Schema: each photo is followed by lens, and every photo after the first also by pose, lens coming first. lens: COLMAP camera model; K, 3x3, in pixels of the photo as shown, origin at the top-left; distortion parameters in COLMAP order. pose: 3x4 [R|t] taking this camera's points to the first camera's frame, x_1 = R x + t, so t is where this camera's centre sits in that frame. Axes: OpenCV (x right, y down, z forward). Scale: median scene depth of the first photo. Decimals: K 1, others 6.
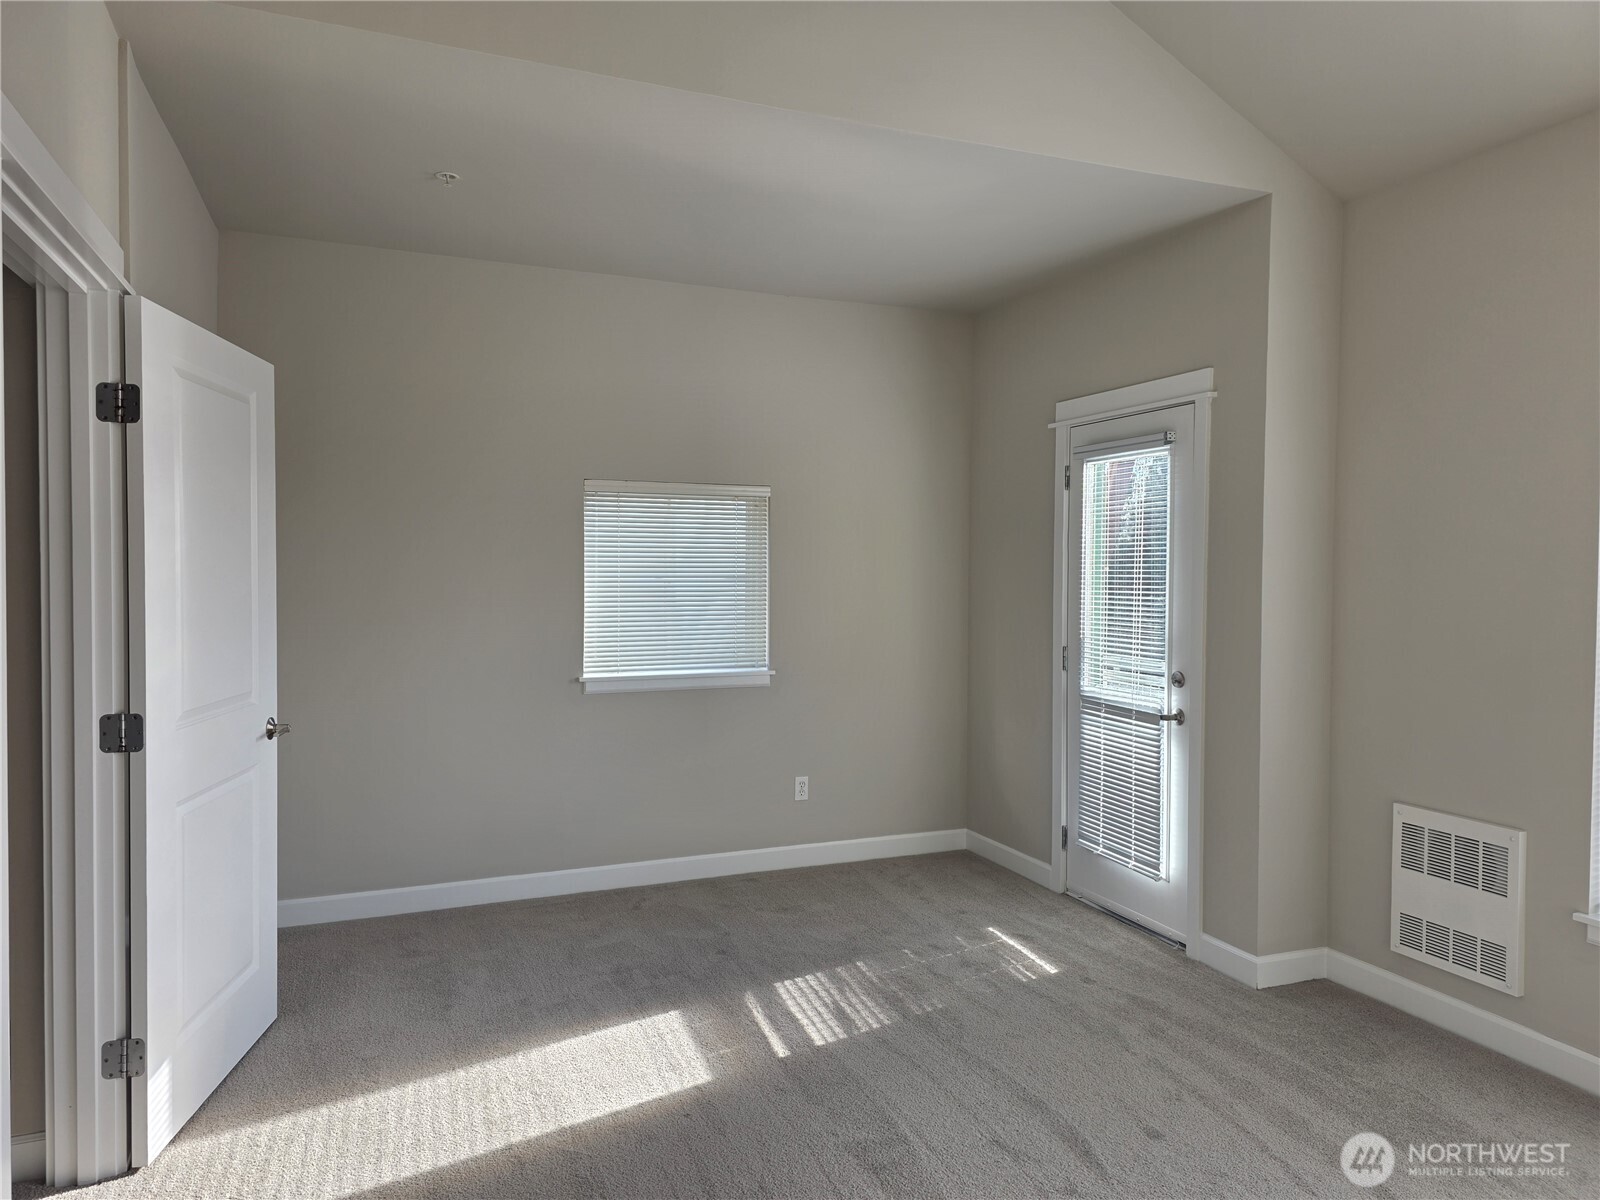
lens RADIAL K [[1087.1, 0, 800.0], [0, 1087.1, 600.0], [0, 0, 1]] dist [0.101473, -0.070951]
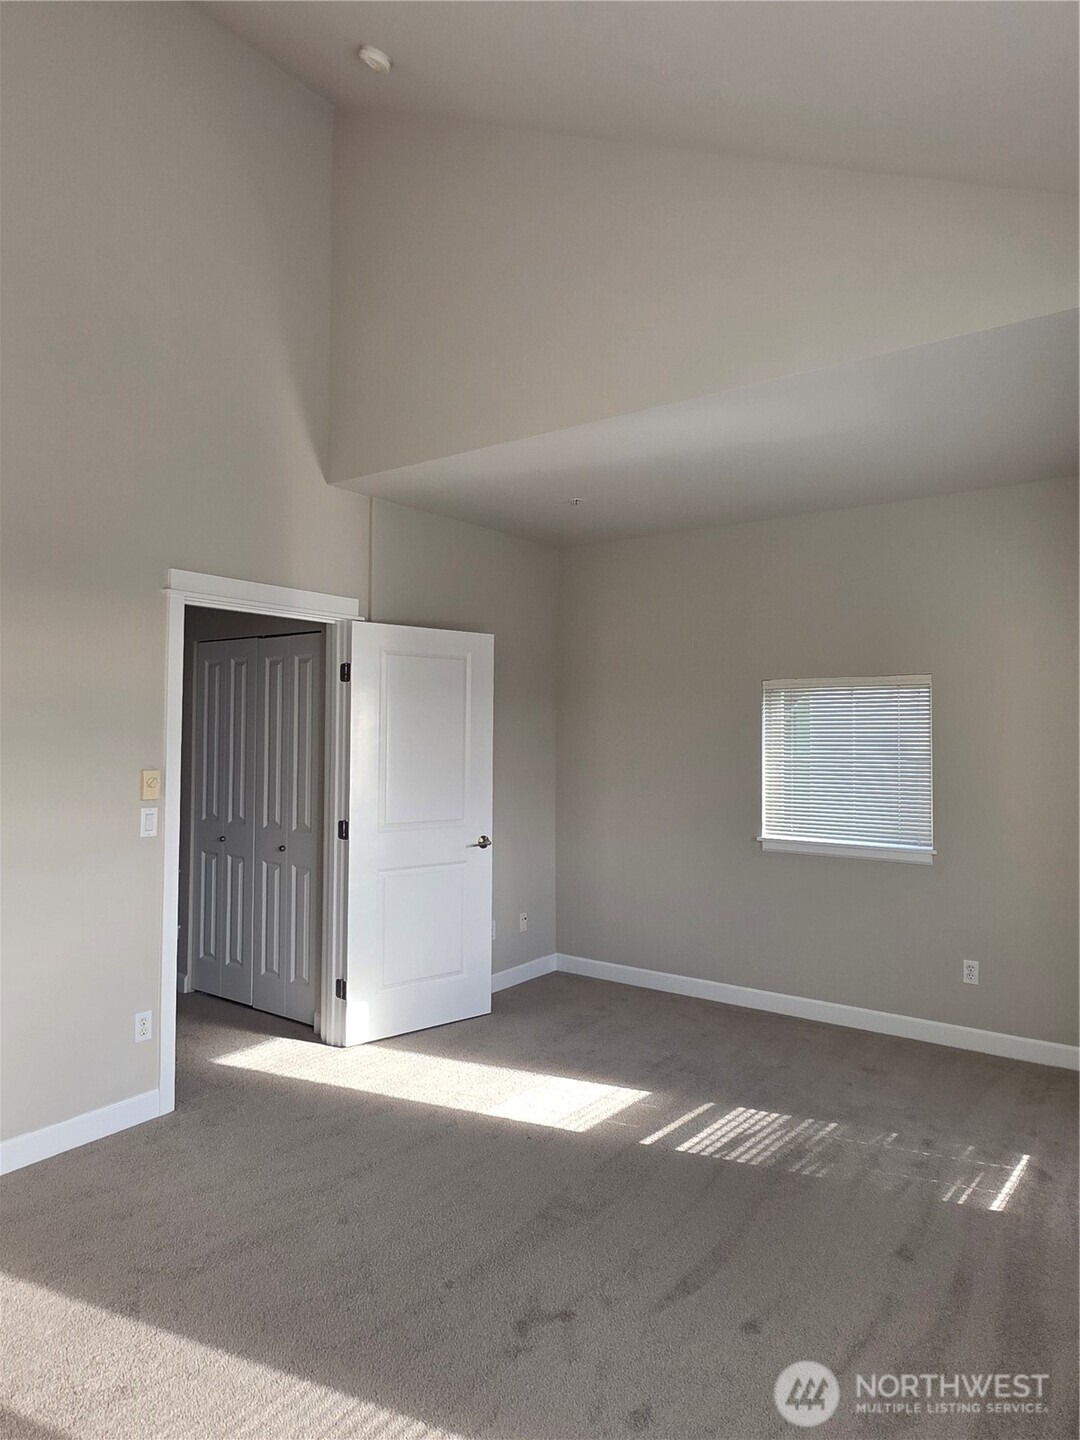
lens RADIAL K [[904.5, 0, 540.0], [0, 904.5, 720.0], [0, 0, 1]] dist [0.065743, -0.052468]
pose [[0.523297, -0.021340, -0.851883, 0.687120], [-0.027163, 0.998761, -0.041704, -0.016566], [0.851718, 0.044963, 0.522068, 0.281851]]
